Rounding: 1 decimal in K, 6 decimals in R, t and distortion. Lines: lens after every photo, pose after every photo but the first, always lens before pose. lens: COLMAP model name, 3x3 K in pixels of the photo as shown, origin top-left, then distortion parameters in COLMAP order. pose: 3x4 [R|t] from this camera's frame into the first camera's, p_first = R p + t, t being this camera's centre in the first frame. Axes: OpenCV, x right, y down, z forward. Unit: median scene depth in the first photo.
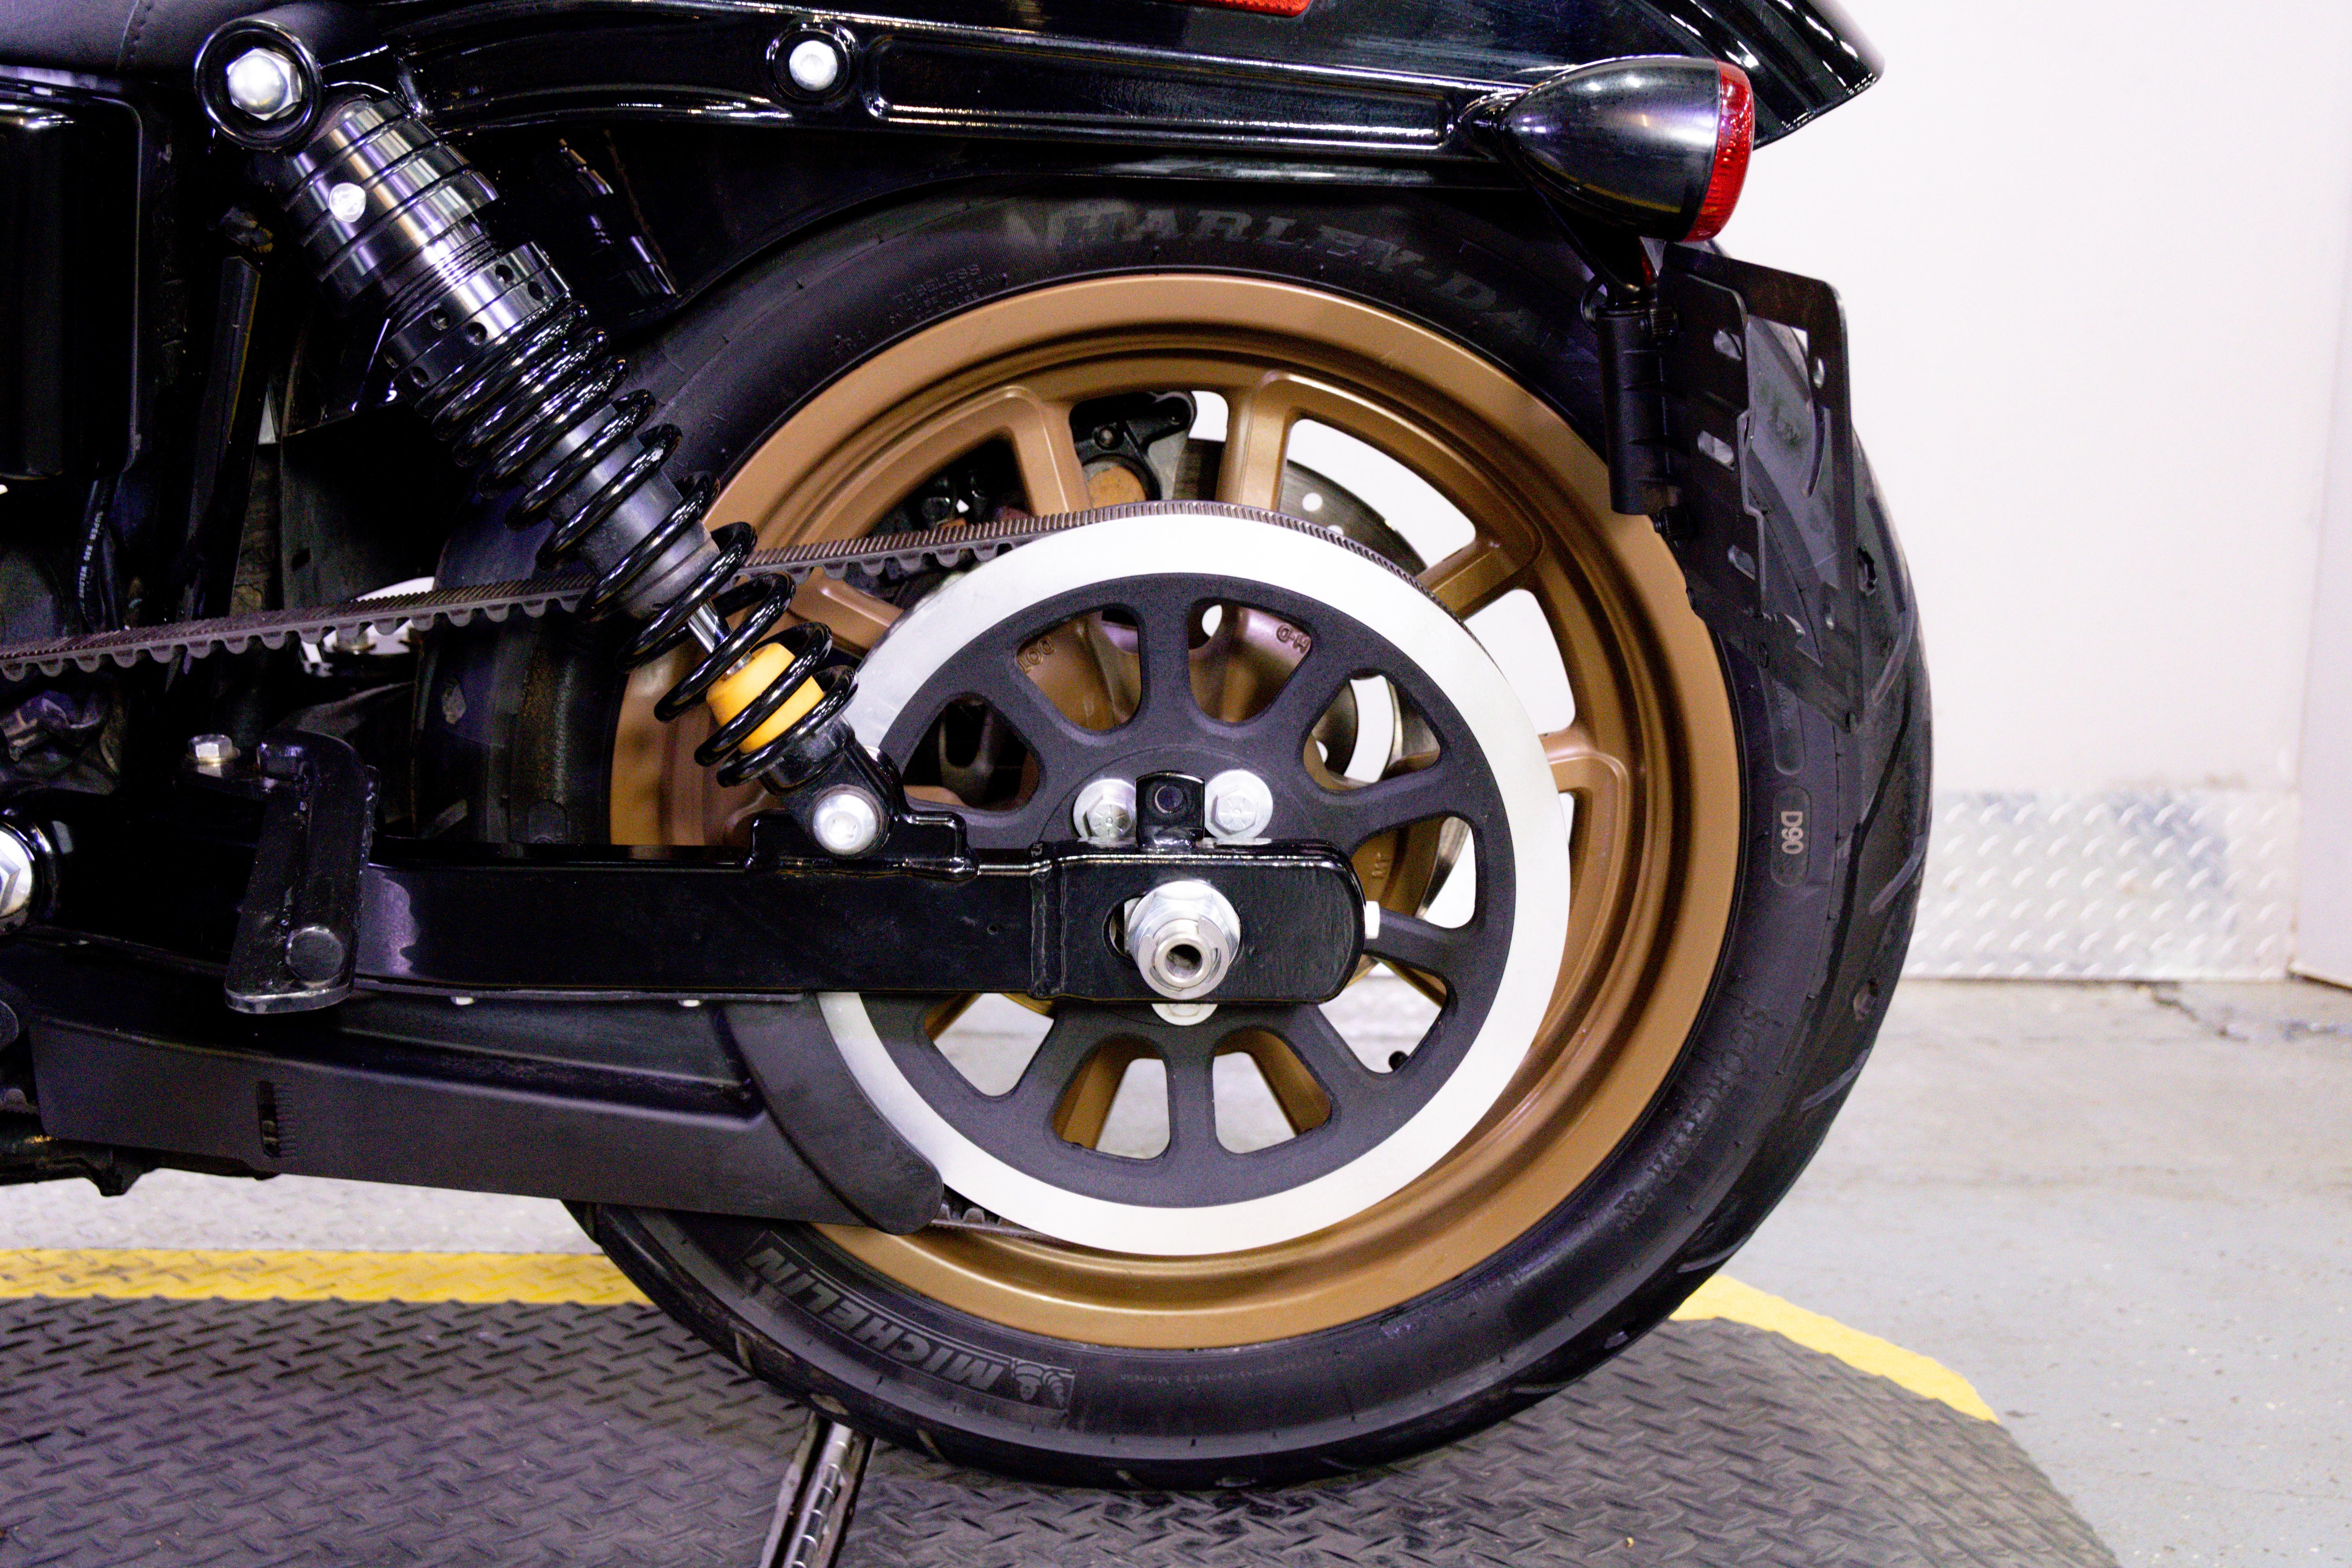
lens RADIAL K [[2510.0, 0, 1151.6], [0, 2510.0, 791.4], [0, 0, 1]] dist [0.015999, 0.000000]
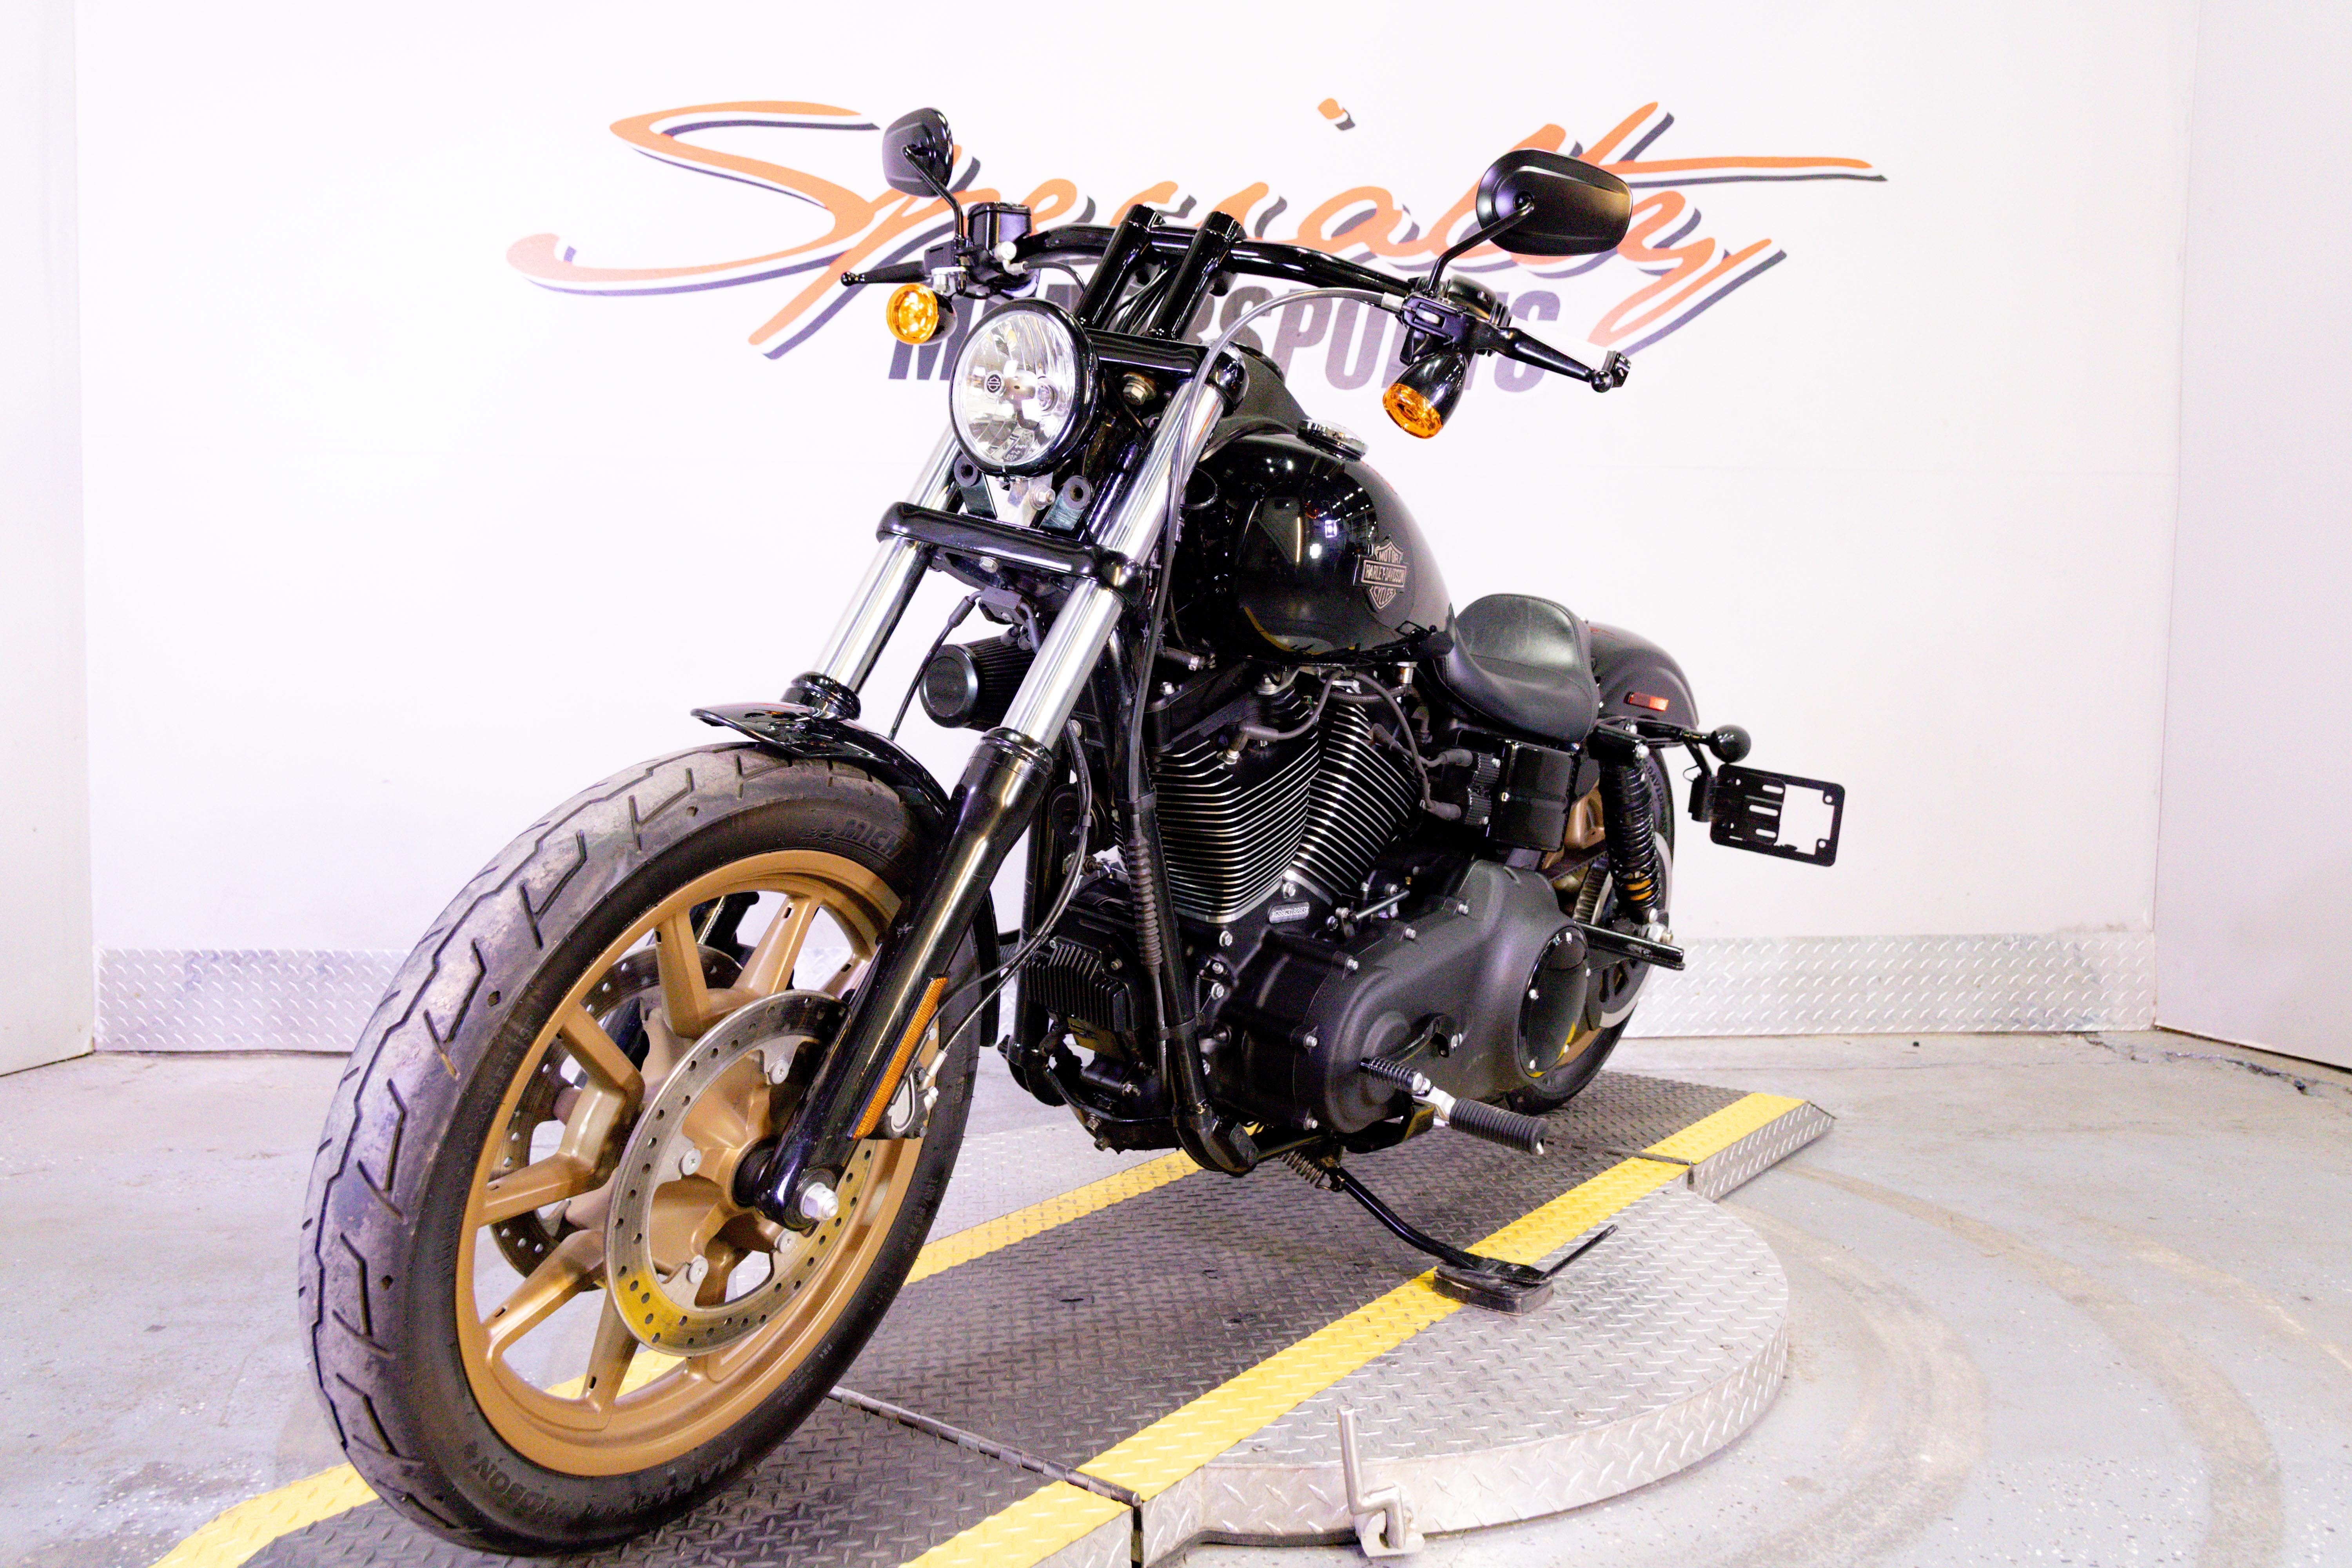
lens RADIAL K [[1848.6, 0, 1169.6], [0, 1848.6, 785.5], [0, 0, 1]] dist [0.017557, -0.022731]
pose [[0.999517, -0.016457, 0.026349, -0.848872], [0.018029, 0.998000, -0.060582, -0.099832], [-0.025299, 0.061028, 0.997815, -1.032481]]
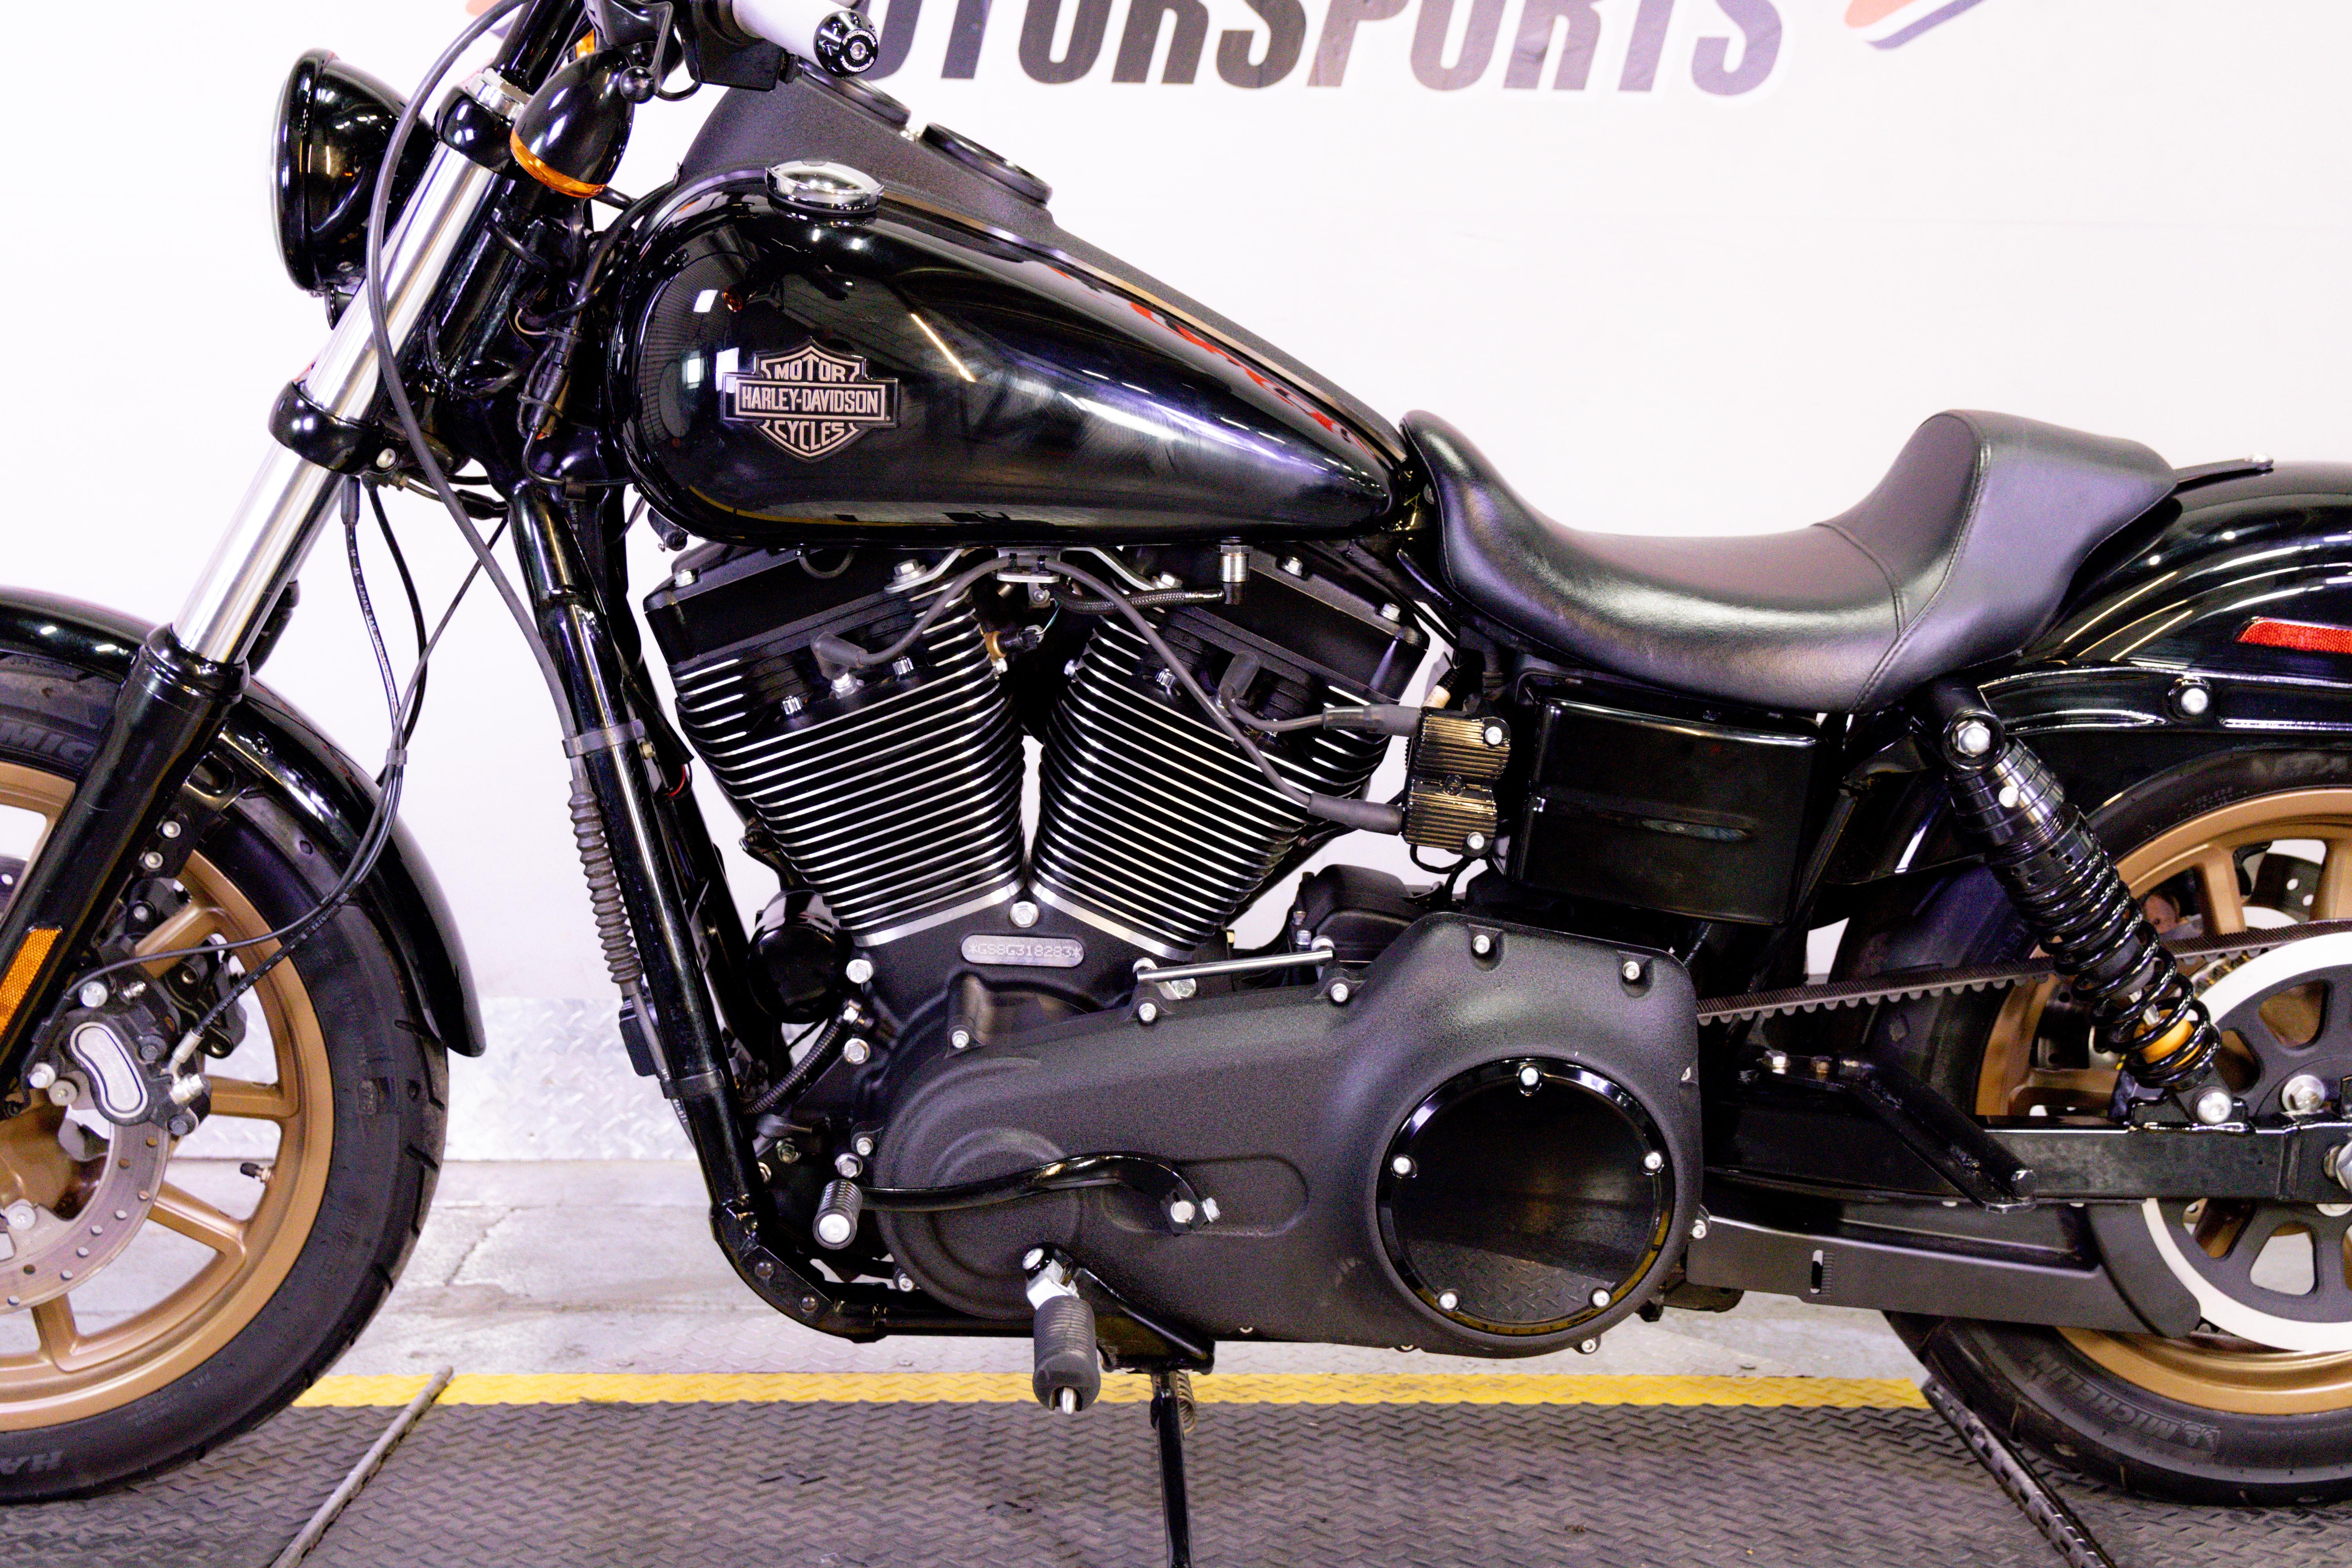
lens RADIAL K [[2978.9, 0, 1151.5], [0, 2978.9, 795.0], [0, 0, 1]] dist [0.002424, 0.000000]
pose [[0.999876, -0.005158, -0.014886, -0.699959], [0.004511, 0.999059, -0.043130, -0.101681], [0.015095, 0.043058, 0.998959, -0.974340]]
